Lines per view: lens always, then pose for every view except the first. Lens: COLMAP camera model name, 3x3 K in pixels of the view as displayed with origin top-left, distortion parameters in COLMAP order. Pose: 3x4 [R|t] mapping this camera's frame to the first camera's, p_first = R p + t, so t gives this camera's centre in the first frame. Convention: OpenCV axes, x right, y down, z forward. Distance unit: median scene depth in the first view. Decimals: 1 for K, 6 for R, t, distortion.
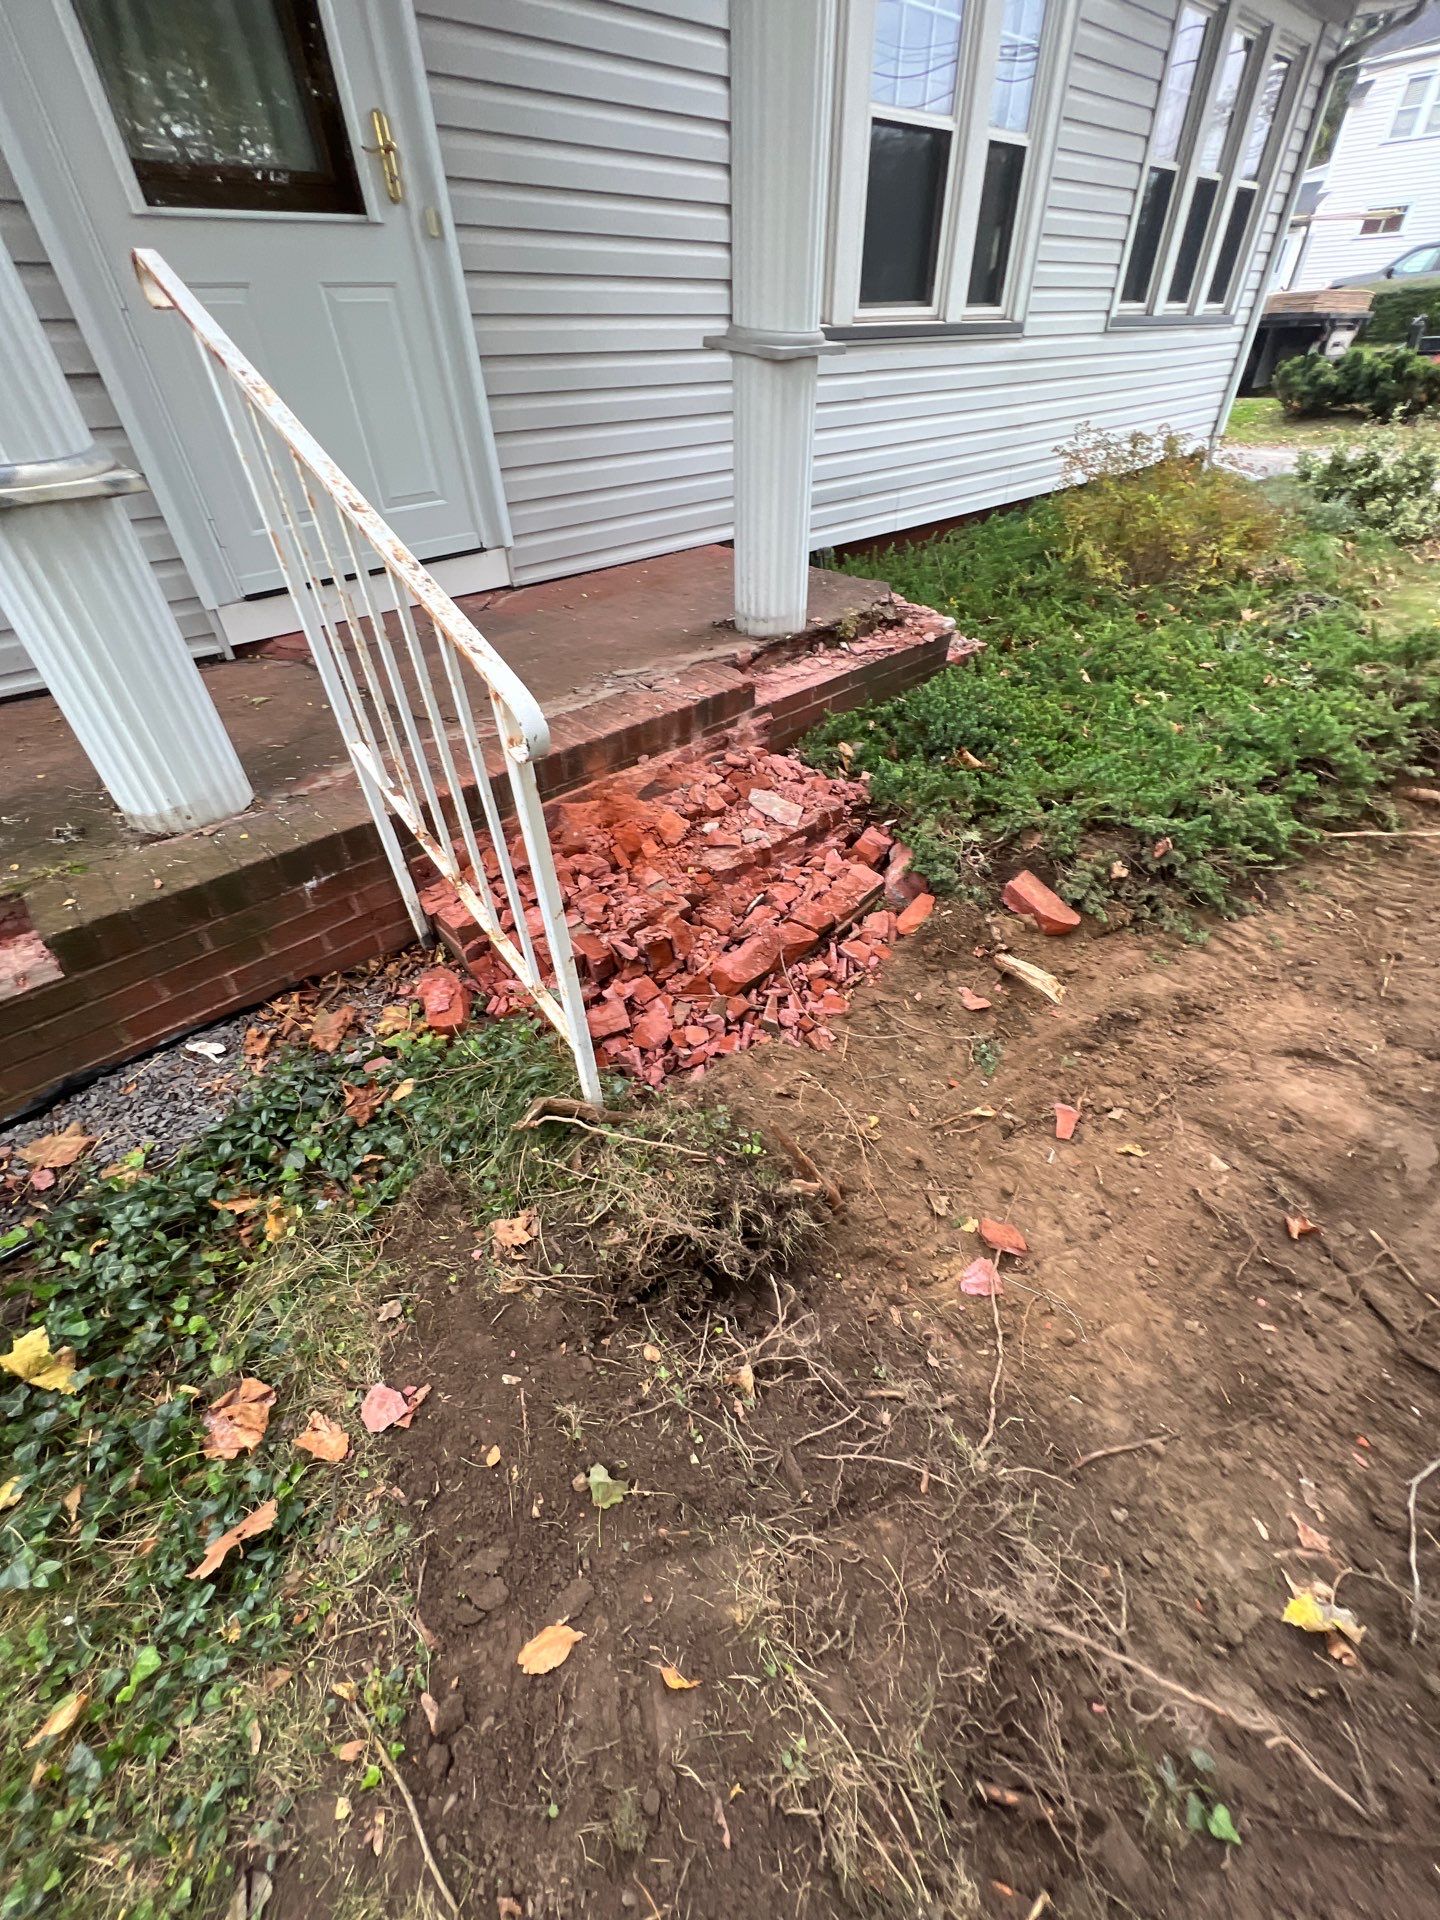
lens RADIAL K [[762.5, 0, 721.2], [0, 762.5, 957.6], [0, 0, 1]] dist [-0.000681, 0.000014]
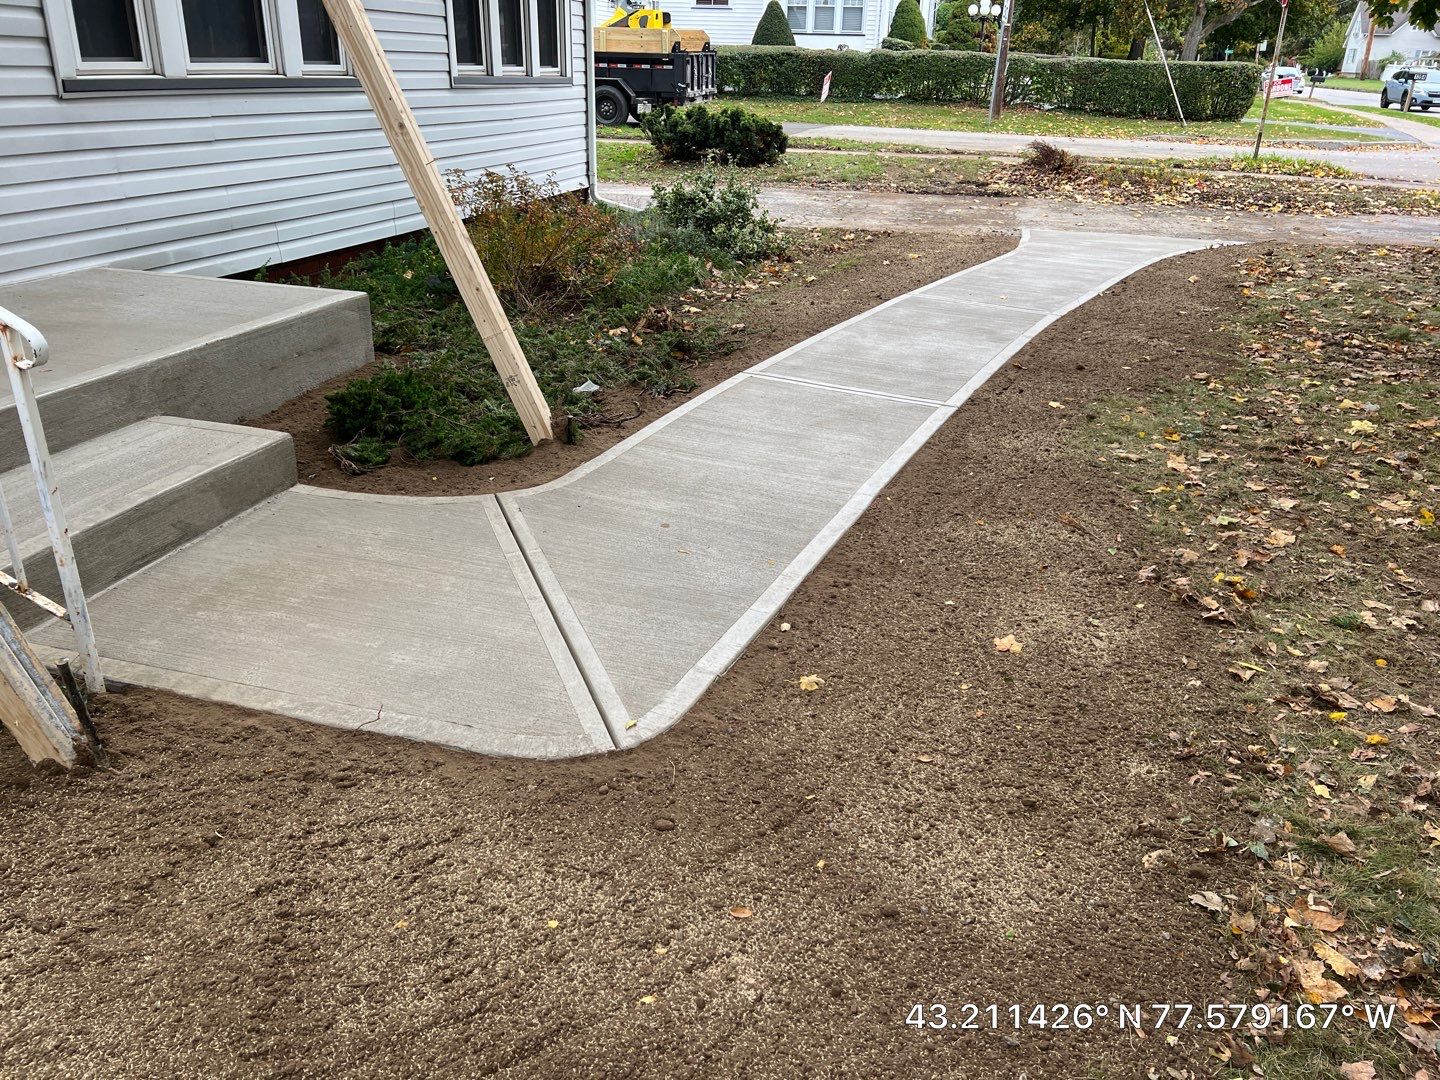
lens RADIAL K [[1085.0, 0, 739.2], [0, 1085.0, 544.5], [0, 0, 1]] dist [0.048983, -0.055919]
pose [[0.840608, -0.167265, 0.515171, -0.112467], [0.298337, 0.936825, -0.182633, 0.401713], [-0.452077, 0.307217, 0.837403, -0.616499]]
